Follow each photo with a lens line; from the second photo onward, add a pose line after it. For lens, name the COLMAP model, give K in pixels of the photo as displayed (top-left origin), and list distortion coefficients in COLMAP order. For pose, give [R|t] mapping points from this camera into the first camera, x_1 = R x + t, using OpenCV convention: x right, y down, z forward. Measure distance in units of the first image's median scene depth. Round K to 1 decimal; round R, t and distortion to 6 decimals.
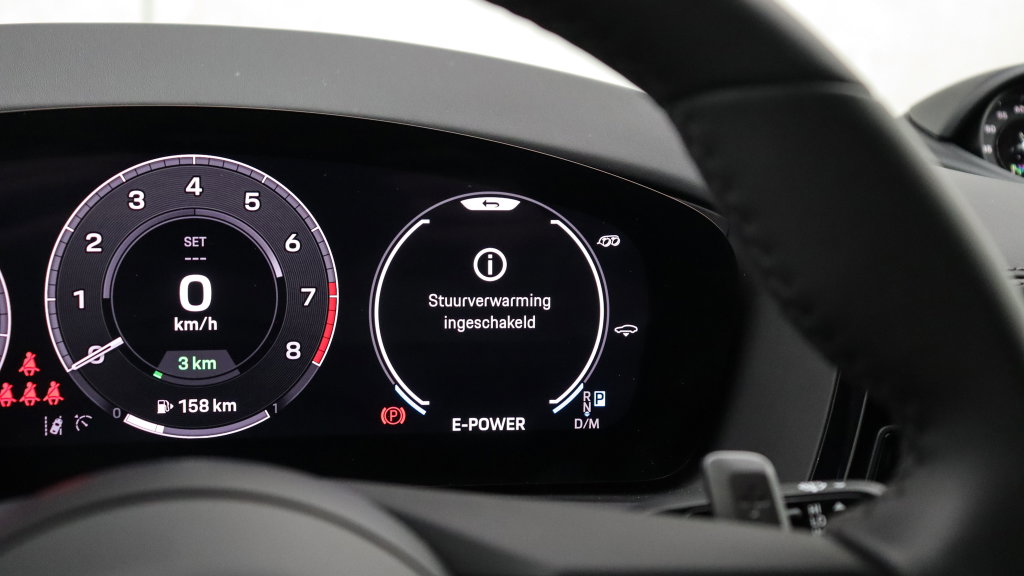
lens RADIAL K [[1259.6, 0, 512.0], [0, 1259.6, 288.0], [0, 0, 1]] dist [-0.024031, 0.049353]
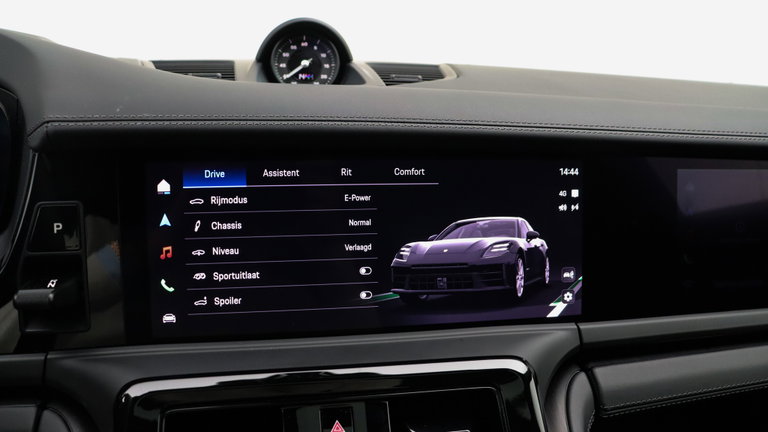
lens RADIAL K [[633.5, 0, 384.5], [0, 633.5, 232.9], [0, 0, 1]] dist [-0.187634, 0.170252]
pose [[0.999365, 0.000097, -0.035633, 0.815303], [0.003404, 0.995162, 0.098188, 0.065936], [0.035470, -0.098247, 0.994530, 0.094529]]
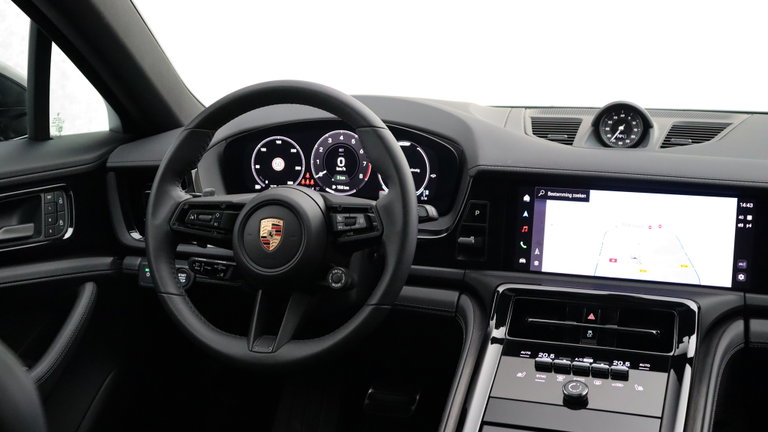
lens RADIAL K [[944.7, 0, 384.0], [0, 944.7, 216.0], [0, 0, 1]] dist [-0.024031, 0.049353]
pose [[0.848027, 0.073236, -0.524869, 1.633660], [-0.055986, 0.997244, 0.048690, 0.024215], [0.526988, -0.011905, 0.849789, -1.747078]]
